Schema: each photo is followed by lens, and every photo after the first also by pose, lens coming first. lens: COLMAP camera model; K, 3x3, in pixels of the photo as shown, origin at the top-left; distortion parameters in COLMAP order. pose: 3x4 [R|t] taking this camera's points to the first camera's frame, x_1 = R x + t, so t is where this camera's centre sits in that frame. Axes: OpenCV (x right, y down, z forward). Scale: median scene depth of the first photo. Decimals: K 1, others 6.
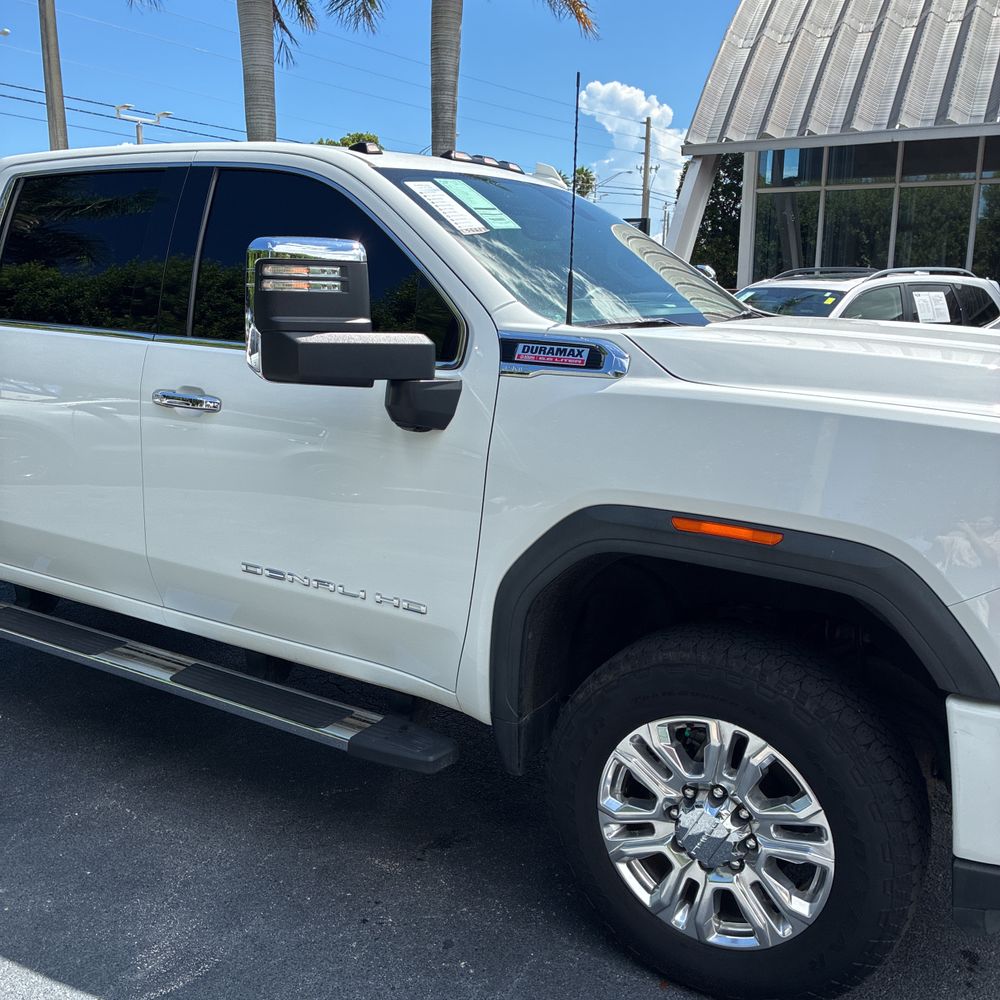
lens RADIAL K [[1019.2, 0, 500.0], [0, 1019.2, 500.0], [0, 0, 1]] dist [0.037478, -0.017553]
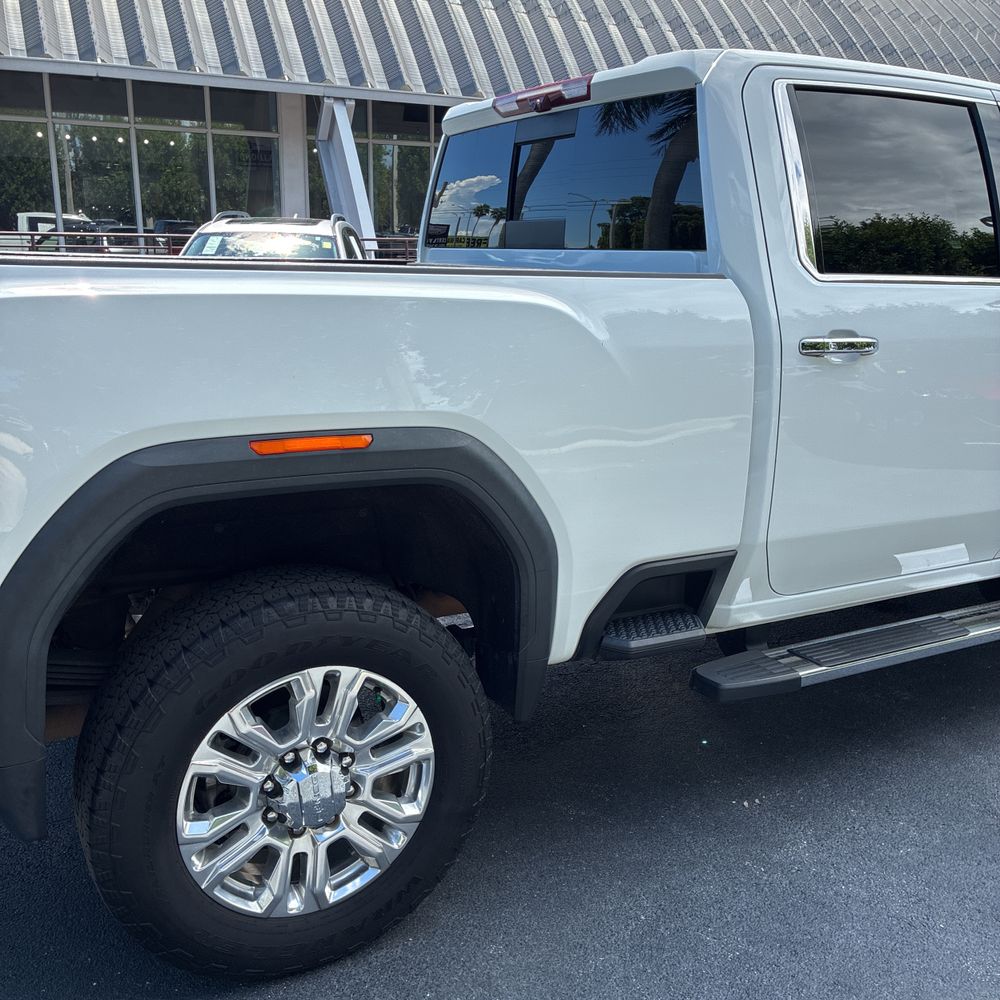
lens RADIAL K [[1019.2, 0, 500.0], [0, 1019.2, 500.0], [0, 0, 1]] dist [0.037478, -0.017553]
pose [[0.446979, -0.224246, 0.865981, -0.428601], [0.185527, 0.970259, 0.155488, -0.036115], [-0.875094, 0.091163, 0.475289, 0.380561]]
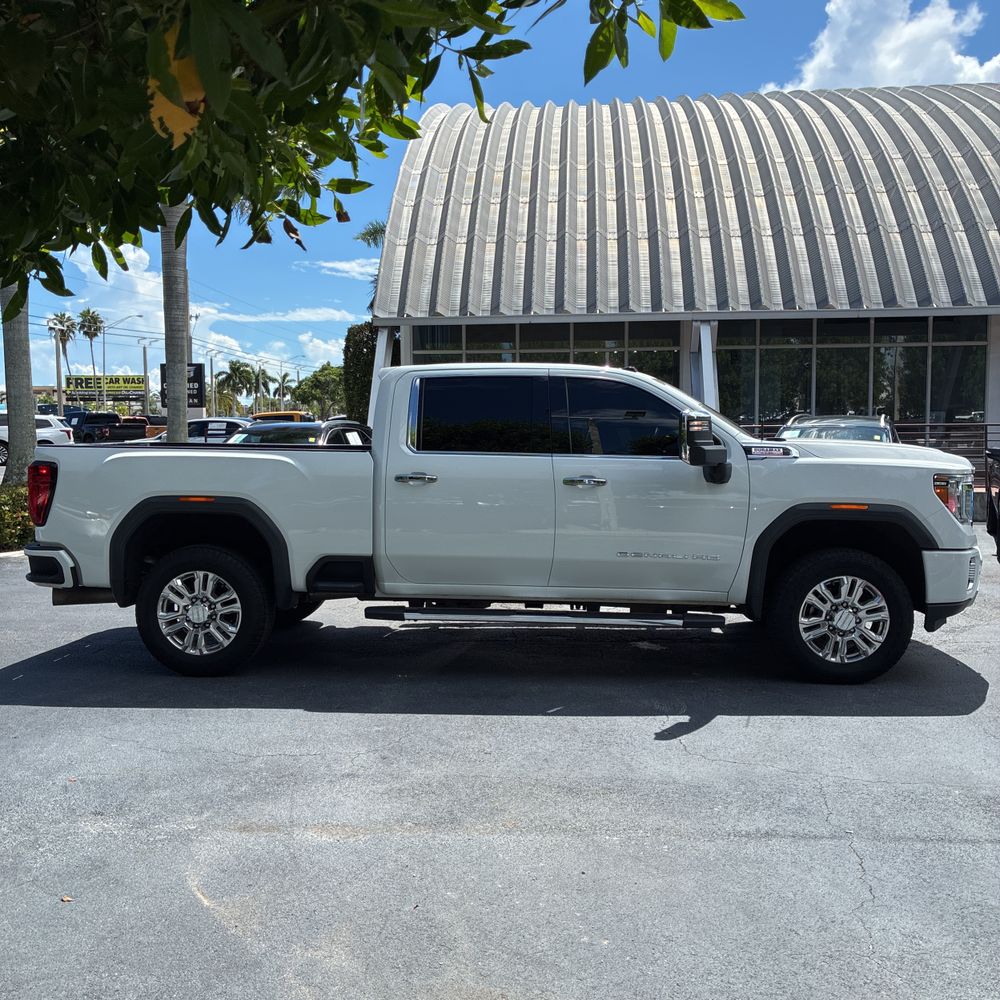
lens RADIAL K [[1019.2, 0, 500.0], [0, 1019.2, 500.0], [0, 0, 1]] dist [0.037478, -0.017553]
pose [[0.886623, -0.052579, 0.459495, -1.786572], [0.112996, 0.988035, -0.104974, 0.182733], [-0.448478, 0.144993, 0.881955, -1.017568]]
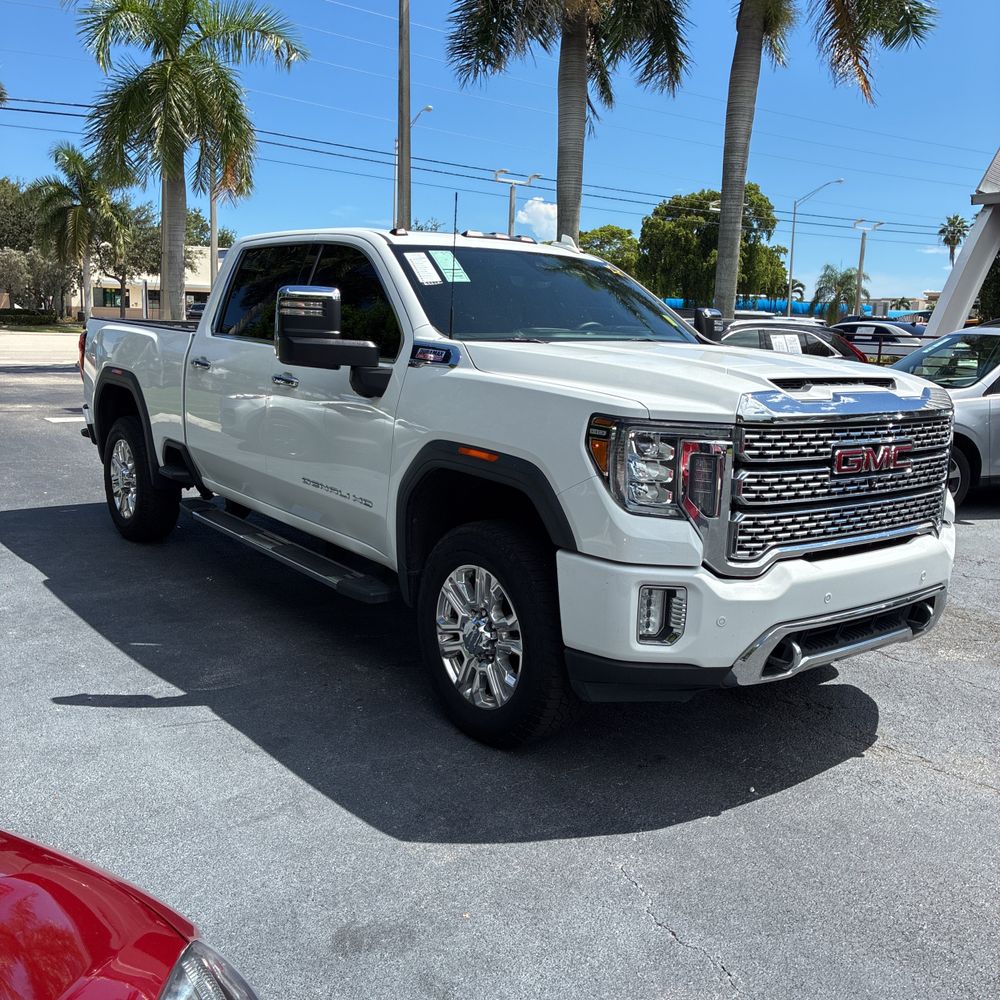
lens RADIAL K [[1012.4, 0, 500.0], [0, 1012.4, 500.0], [0, 0, 1]] dist [0.036912, -0.028002]
pose [[0.933924, 0.081278, -0.348108, 0.766480], [-0.095511, 0.995142, -0.023890, 0.129855], [0.344475, 0.055560, 0.937150, -0.542606]]
